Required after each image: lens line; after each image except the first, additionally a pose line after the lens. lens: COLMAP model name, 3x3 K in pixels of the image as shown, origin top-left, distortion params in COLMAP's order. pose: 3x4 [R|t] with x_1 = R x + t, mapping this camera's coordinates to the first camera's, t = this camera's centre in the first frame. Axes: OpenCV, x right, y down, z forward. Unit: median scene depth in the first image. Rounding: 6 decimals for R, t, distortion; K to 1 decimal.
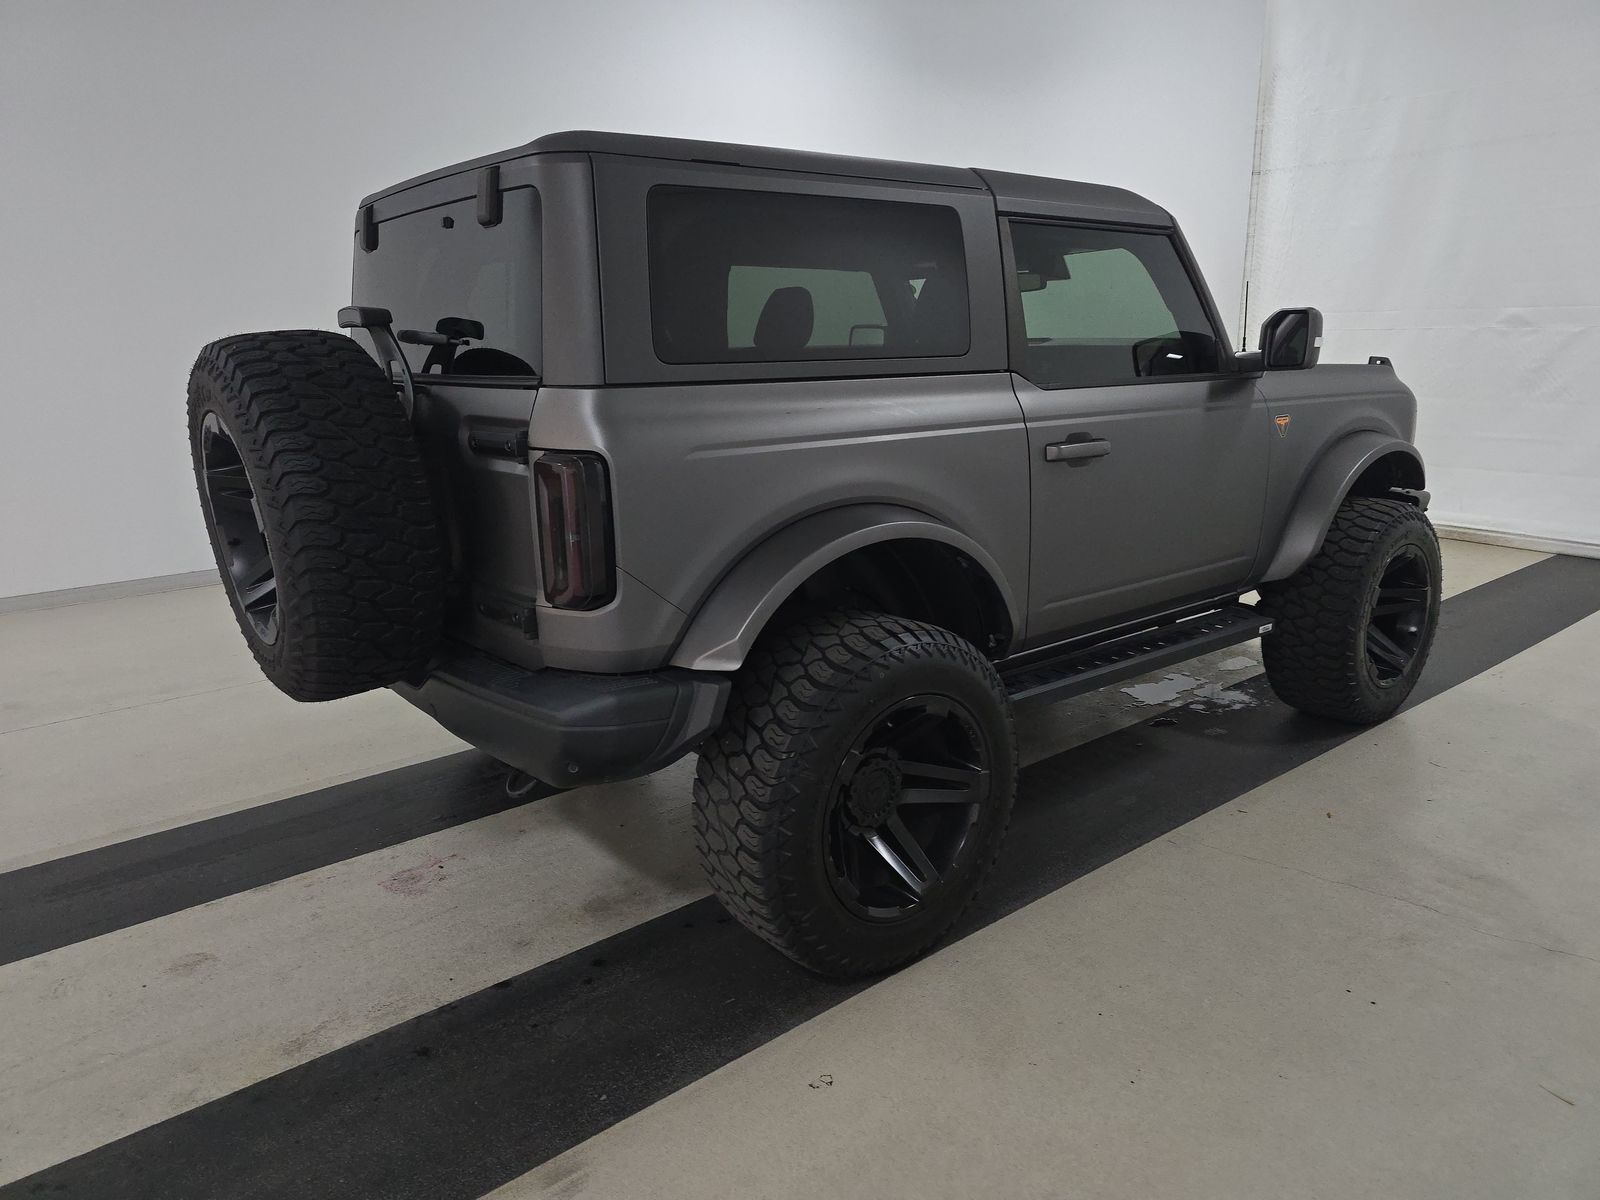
lens RADIAL K [[1103.3, 0, 799.4], [0, 1103.3, 614.1], [0, 0, 1]] dist [0.032456, 0.000774]
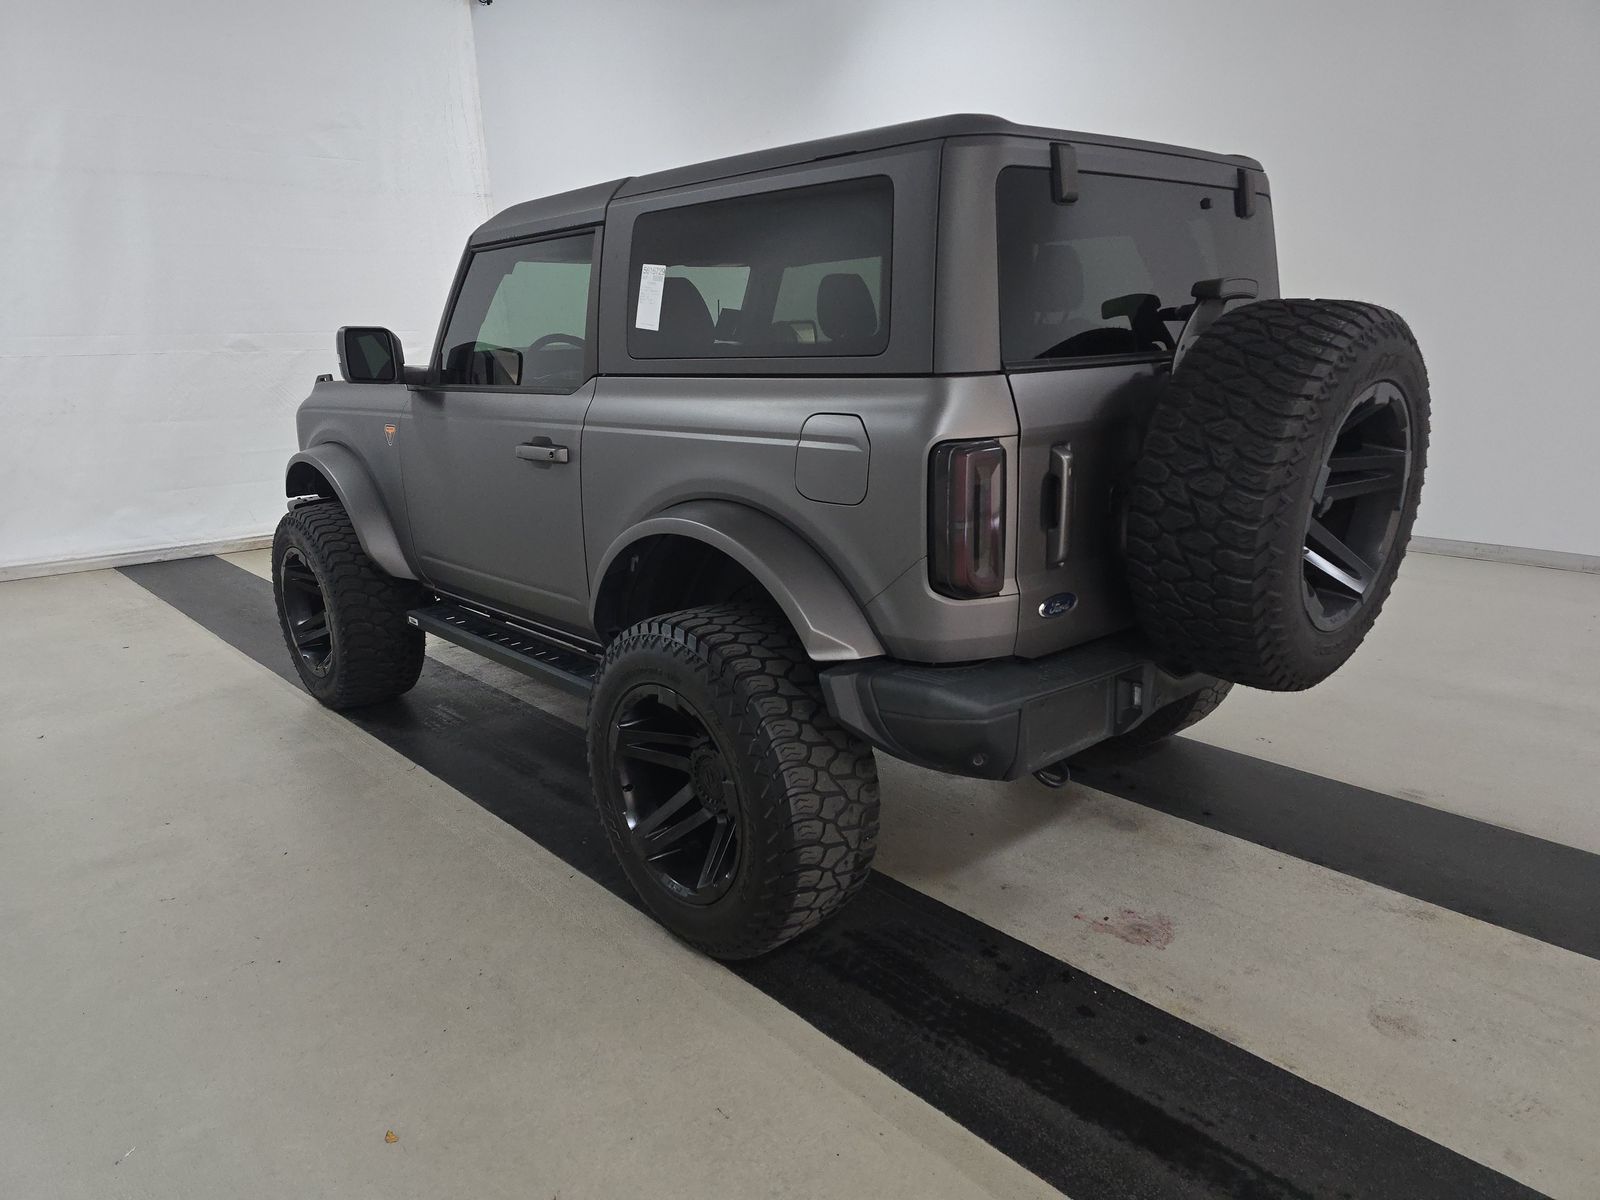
lens RADIAL K [[1103.3, 0, 799.4], [0, 1103.3, 614.1], [0, 0, 1]] dist [0.032456, 0.000774]
pose [[-0.096421, -0.230904, 0.968187, -1.266472], [0.275861, 0.928415, 0.248891, -0.326051], [-0.956349, 0.291083, -0.025821, 1.370904]]
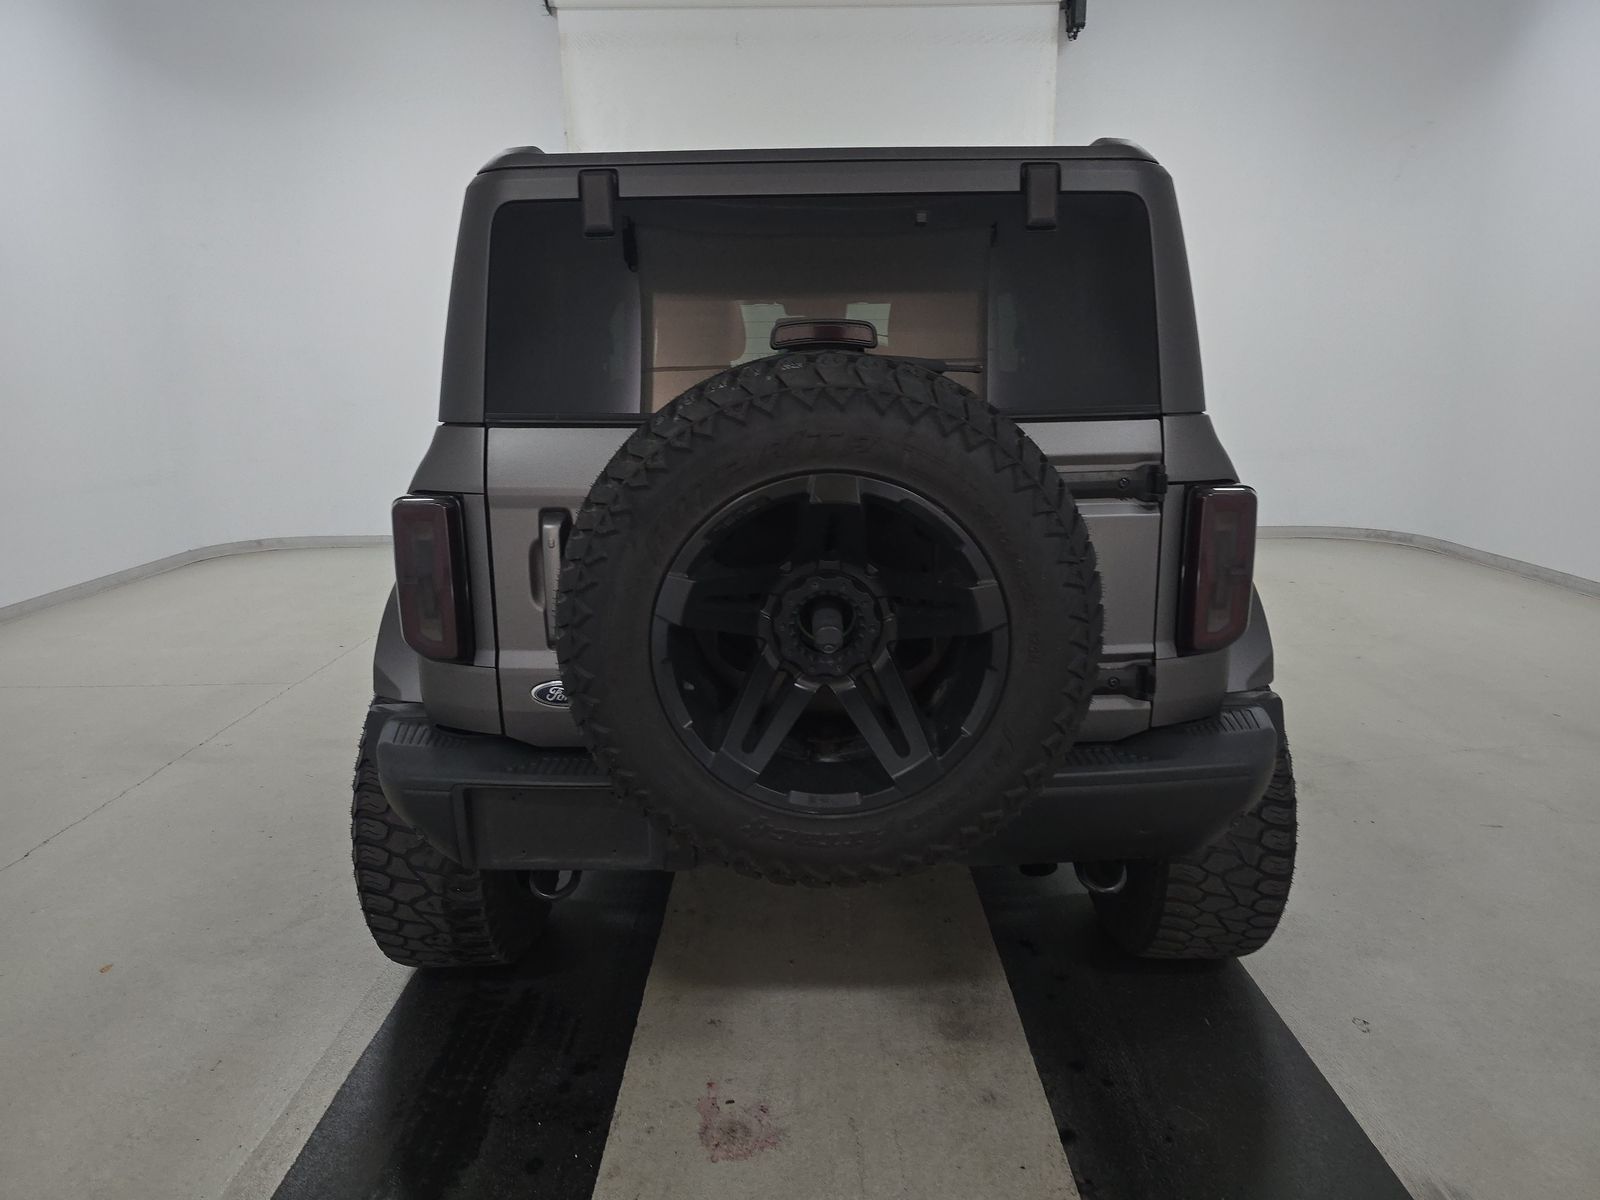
lens RADIAL K [[1066.2, 0, 800.0], [0, 1066.2, 600.0], [0, 0, 1]] dist [0.044874, -0.035266]
pose [[0.615913, -0.135782, 0.776025, -0.915267], [0.193918, 0.980858, 0.017713, -0.108912], [-0.763575, 0.139576, 0.630454, 0.556125]]
